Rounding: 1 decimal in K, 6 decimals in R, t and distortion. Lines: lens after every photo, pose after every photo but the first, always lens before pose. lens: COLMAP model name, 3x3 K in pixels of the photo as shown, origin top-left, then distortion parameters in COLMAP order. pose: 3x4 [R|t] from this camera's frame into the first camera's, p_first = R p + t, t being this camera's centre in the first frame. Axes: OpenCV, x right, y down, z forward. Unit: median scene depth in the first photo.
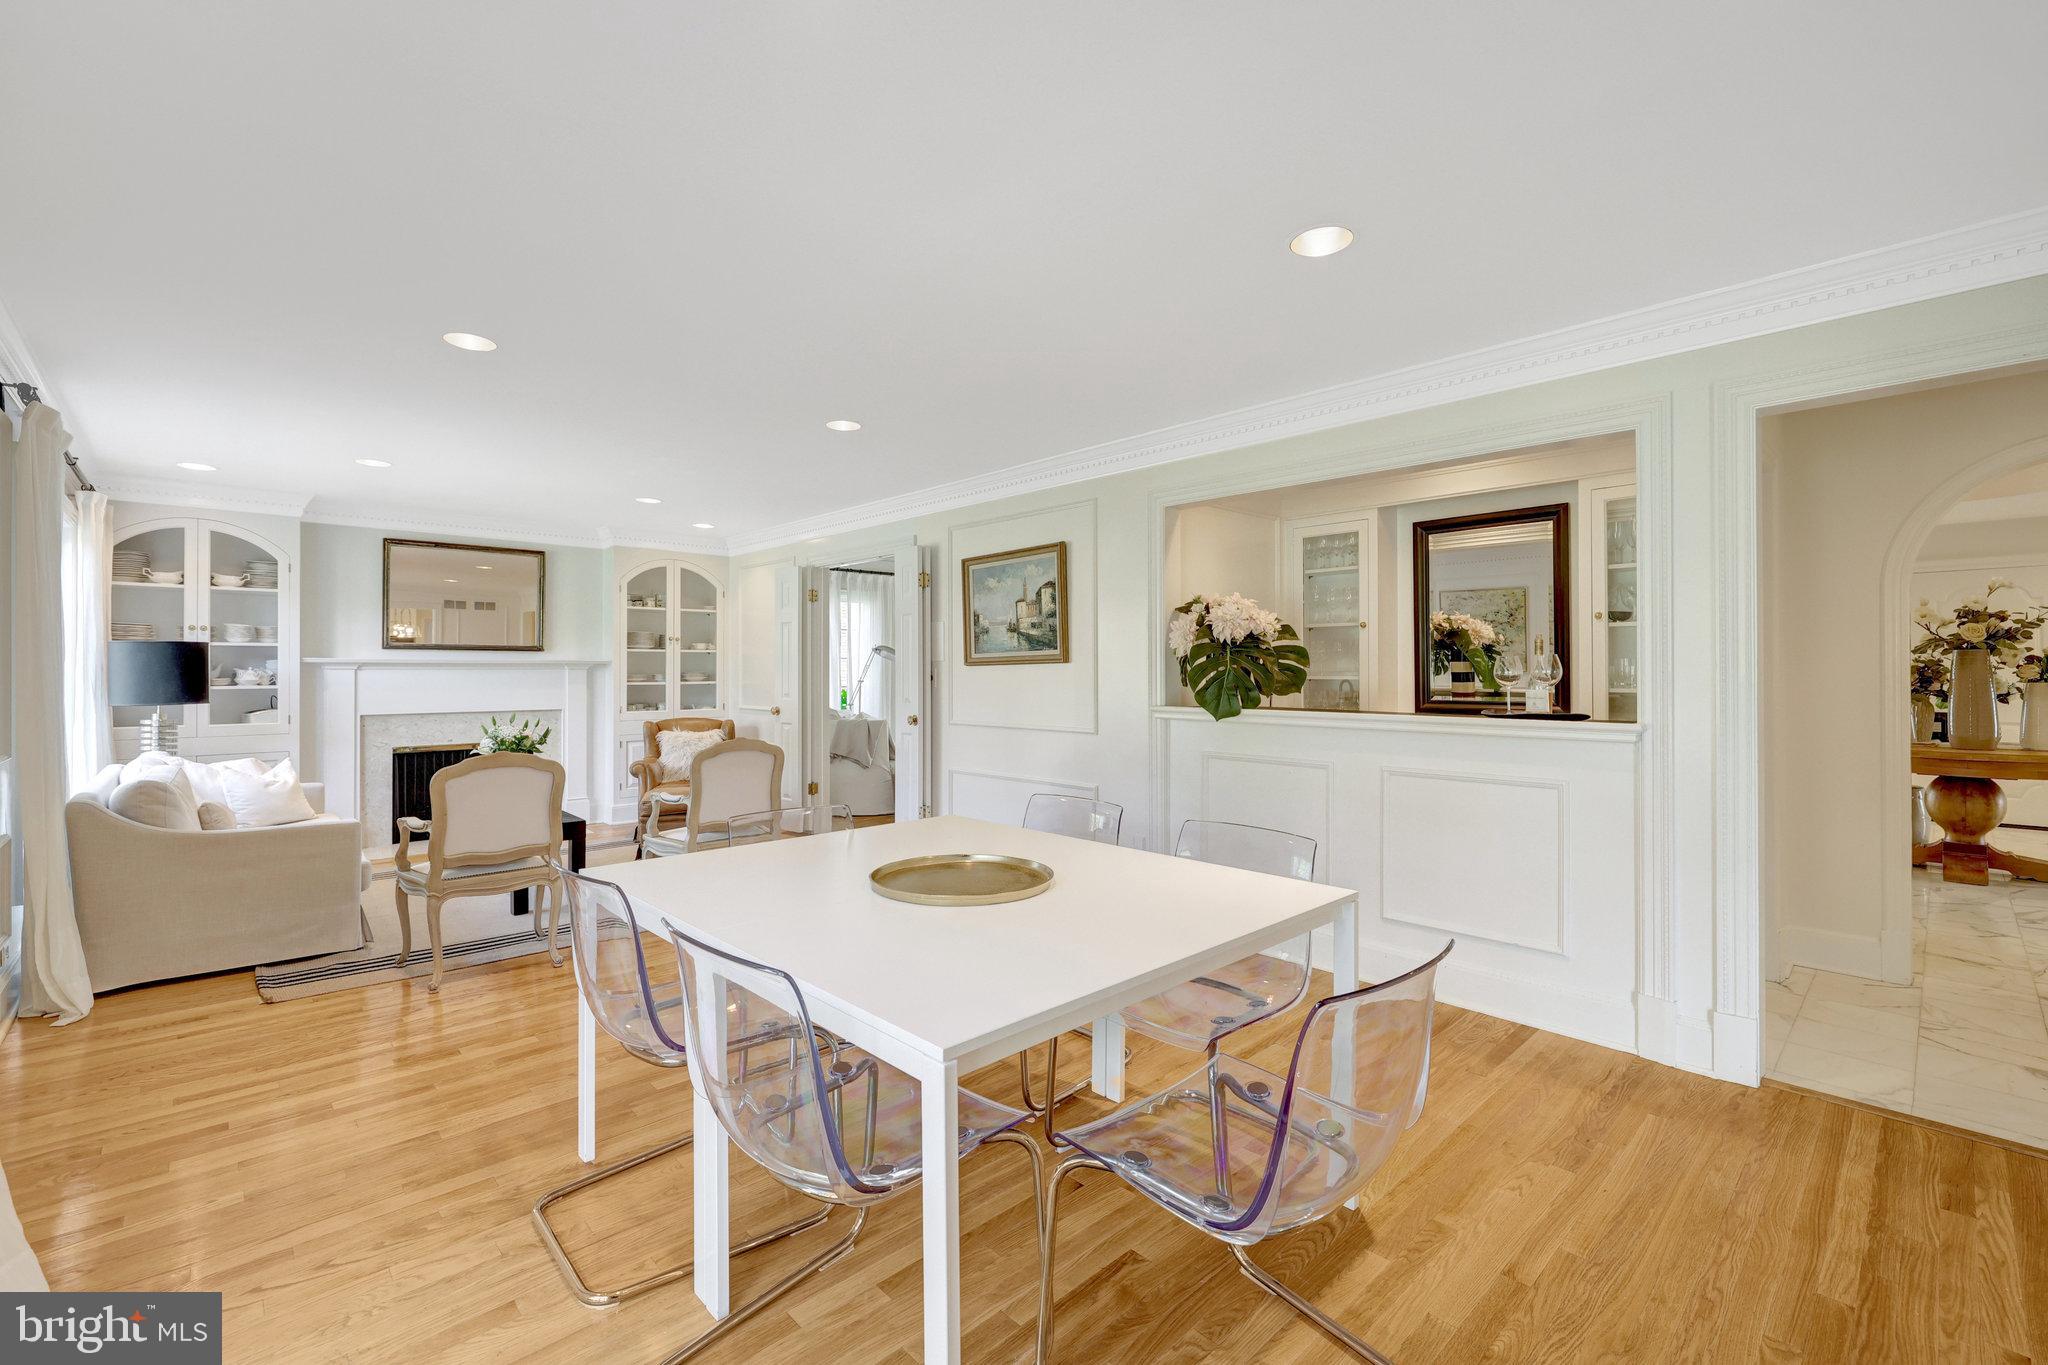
lens RADIAL K [[874.2, 0, 1022.2], [0, 874.2, 665.0], [0, 0, 1]] dist [-0.000022, 0.000006]
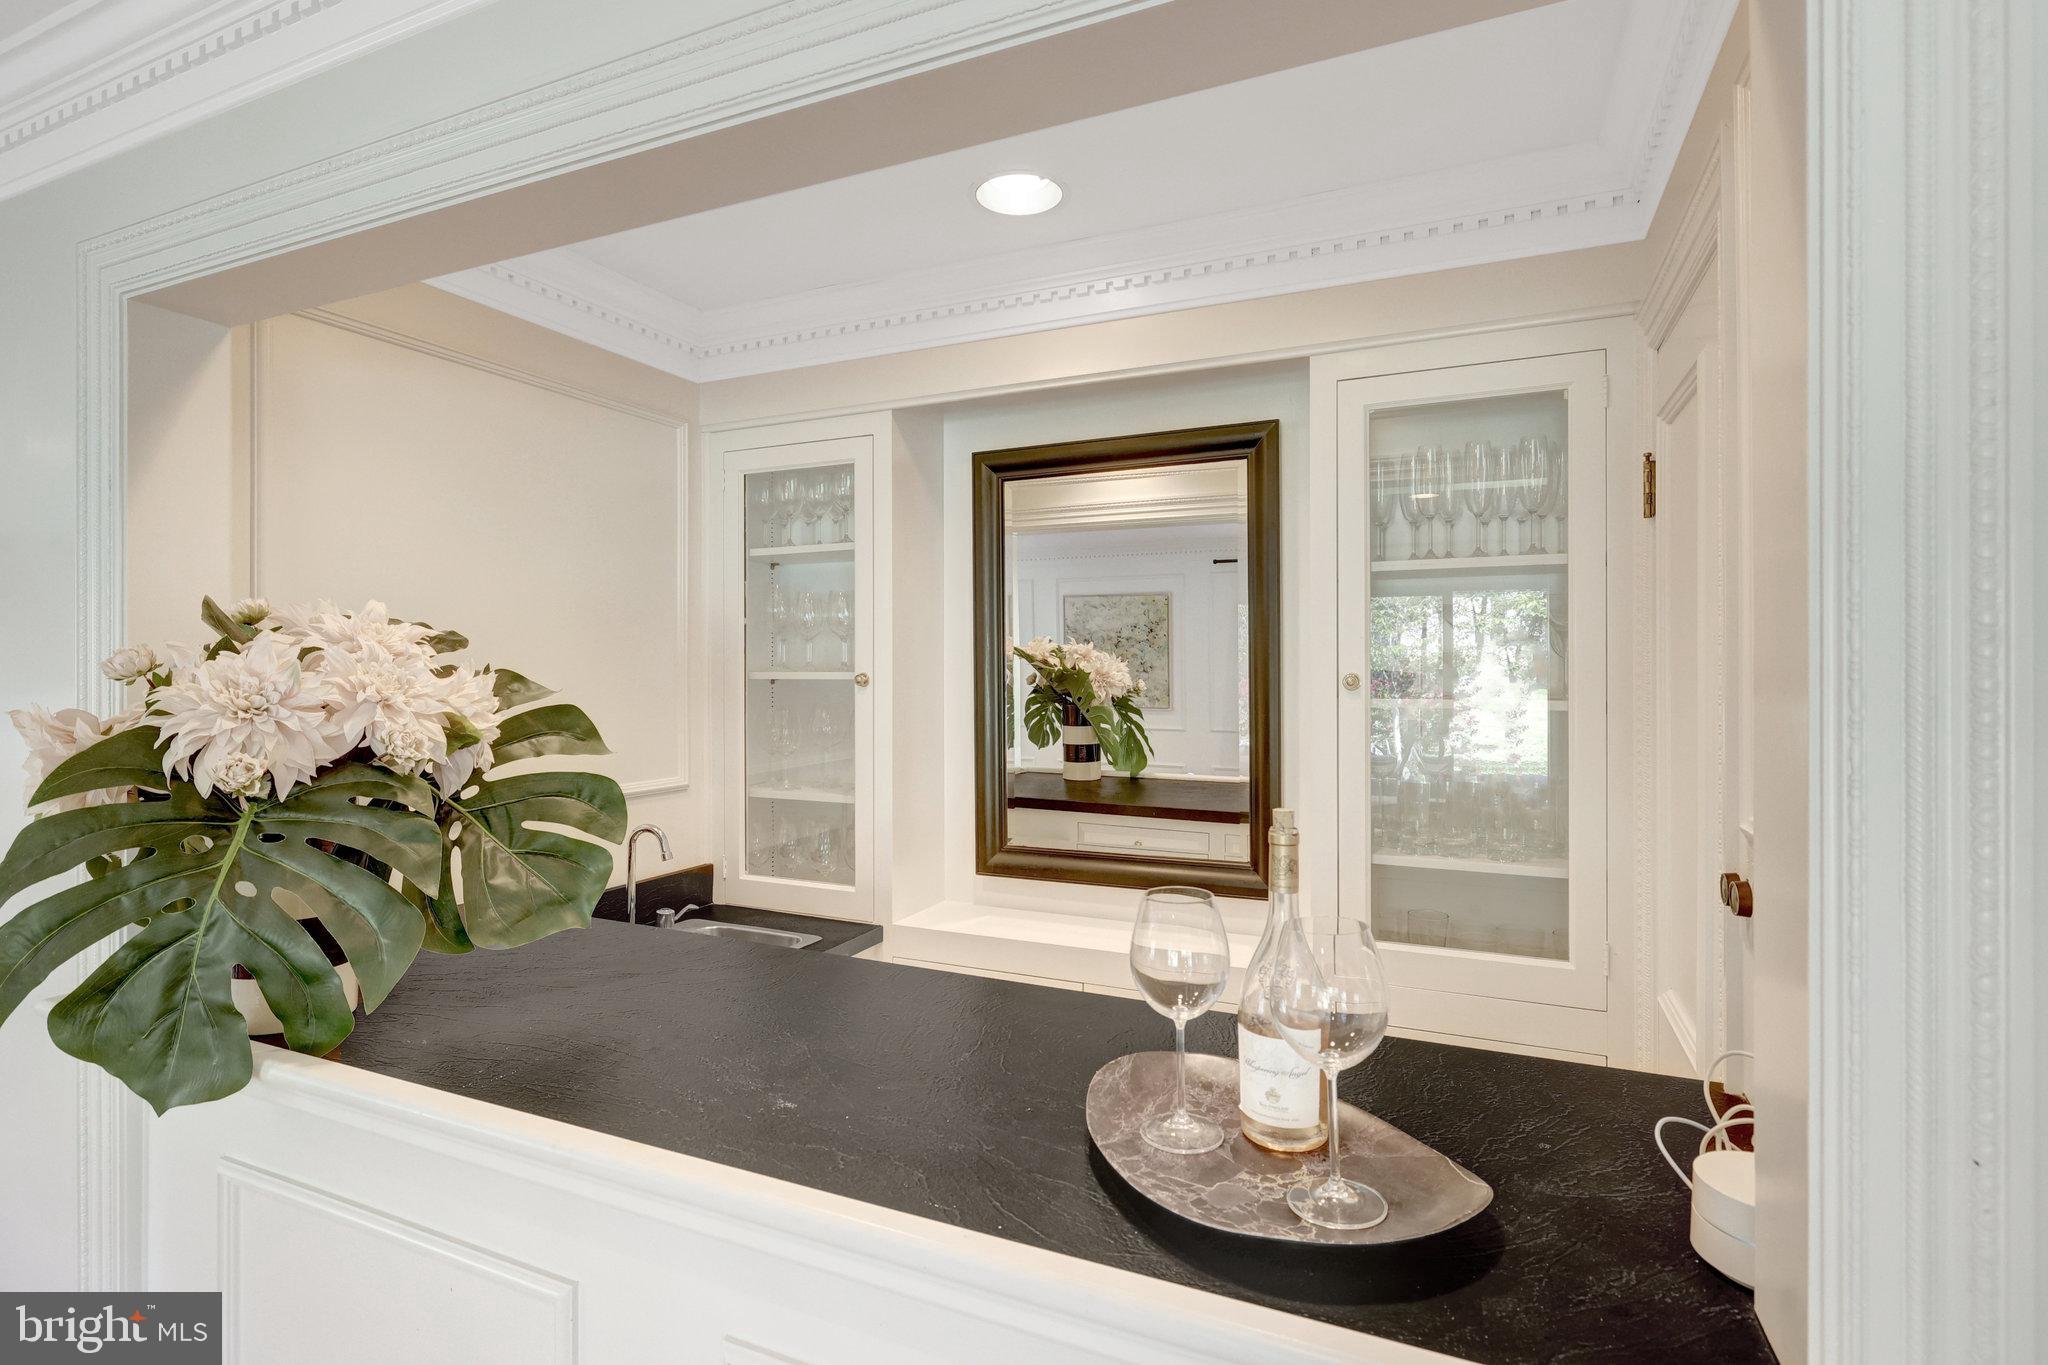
lens RADIAL K [[970.1, 0, 1027.0], [0, 970.1, 664.5], [0, 0, 1]] dist [0.000151, 0.000107]
pose [[0.925354, 0.002219, 0.379098, 0.273269], [-0.002925, 0.999995, 0.001287, -0.052582], [-0.379094, -0.002299, 0.925355, 0.506924]]
